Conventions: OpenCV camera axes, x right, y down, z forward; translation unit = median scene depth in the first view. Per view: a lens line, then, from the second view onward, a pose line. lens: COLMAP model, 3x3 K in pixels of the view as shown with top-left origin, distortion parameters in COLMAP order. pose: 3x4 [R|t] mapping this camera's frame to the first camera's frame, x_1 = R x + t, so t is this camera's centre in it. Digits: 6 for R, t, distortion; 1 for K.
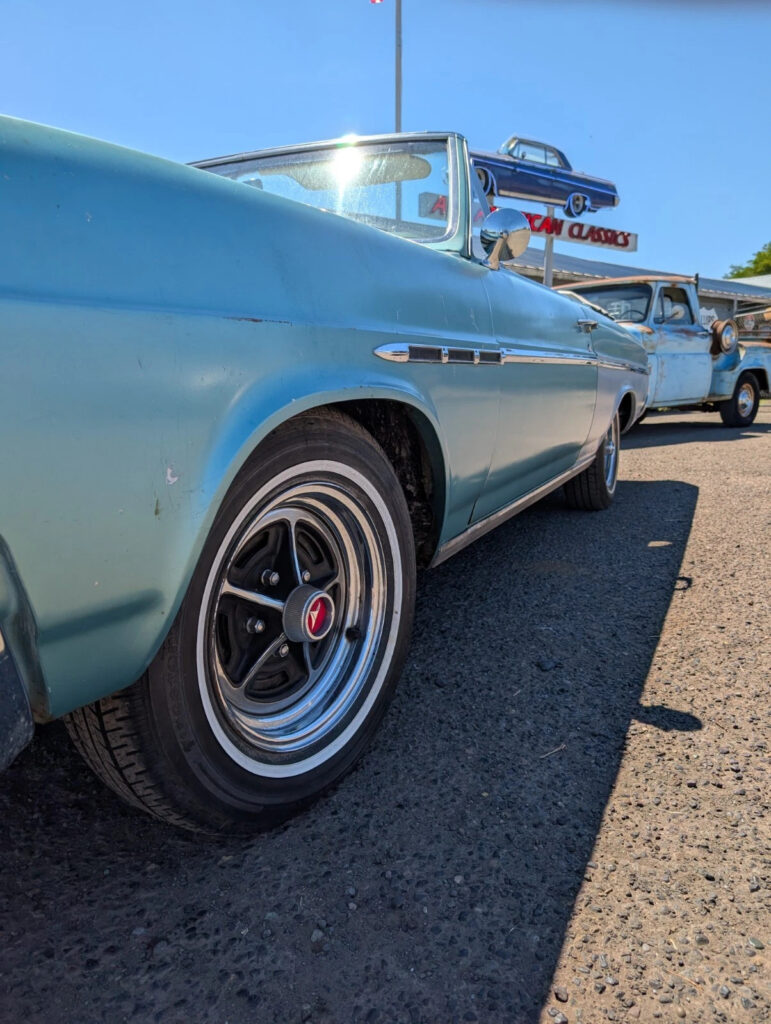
lens RADIAL K [[744.8, 0, 381.9], [0, 744.8, 503.5], [0, 0, 1]] dist [0.017283, -0.020468]
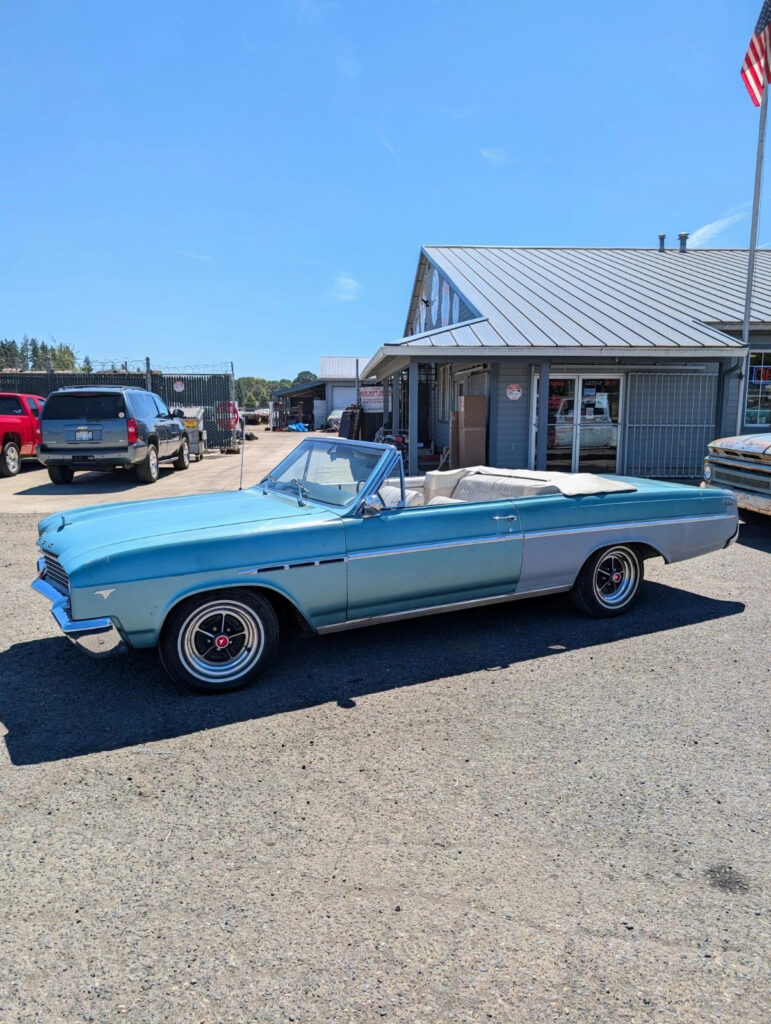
lens RADIAL K [[744.8, 0, 378.4], [0, 744.8, 511.6], [0, 0, 1]] dist [0.017283, -0.020468]
pose [[0.806223, 0.094208, -0.584063, 0.921676], [-0.098589, 0.994830, 0.024376, -0.229341], [0.583339, 0.037930, 0.811343, -0.551860]]
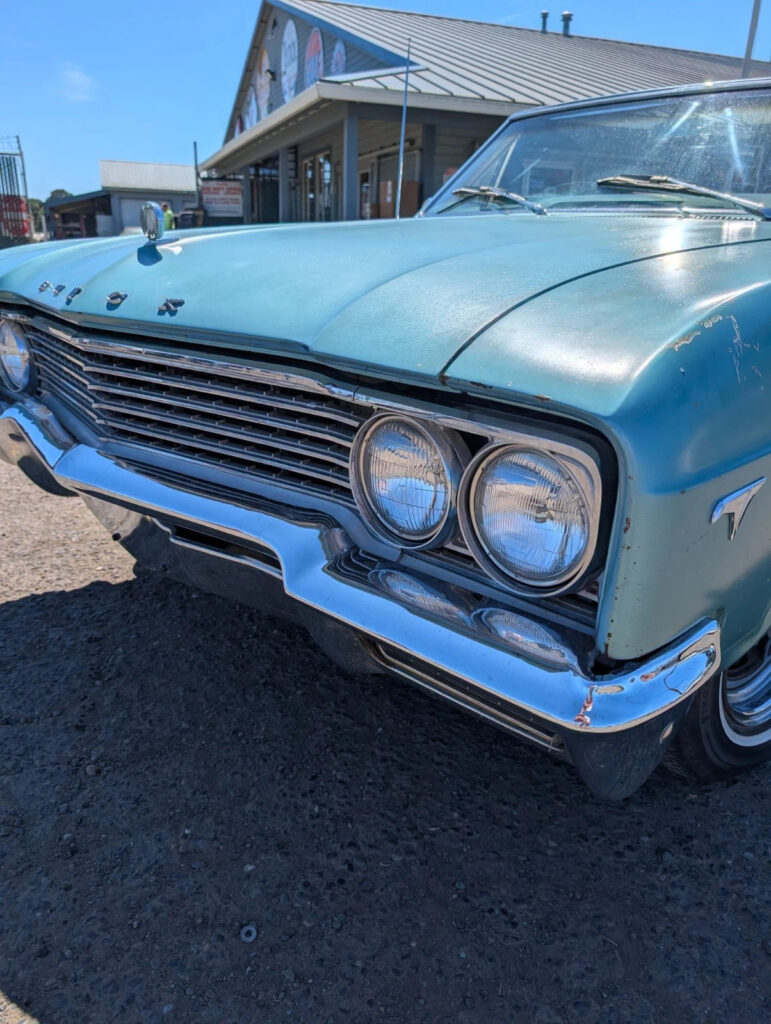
lens RADIAL K [[744.8, 0, 376.5], [0, 744.8, 518.5], [0, 0, 1]] dist [0.017283, -0.020468]
pose [[0.939105, 0.154354, -0.307014, -0.129249], [-0.091844, 0.973681, 0.208592, -0.064938], [0.331130, -0.167692, 0.928564, -0.090440]]
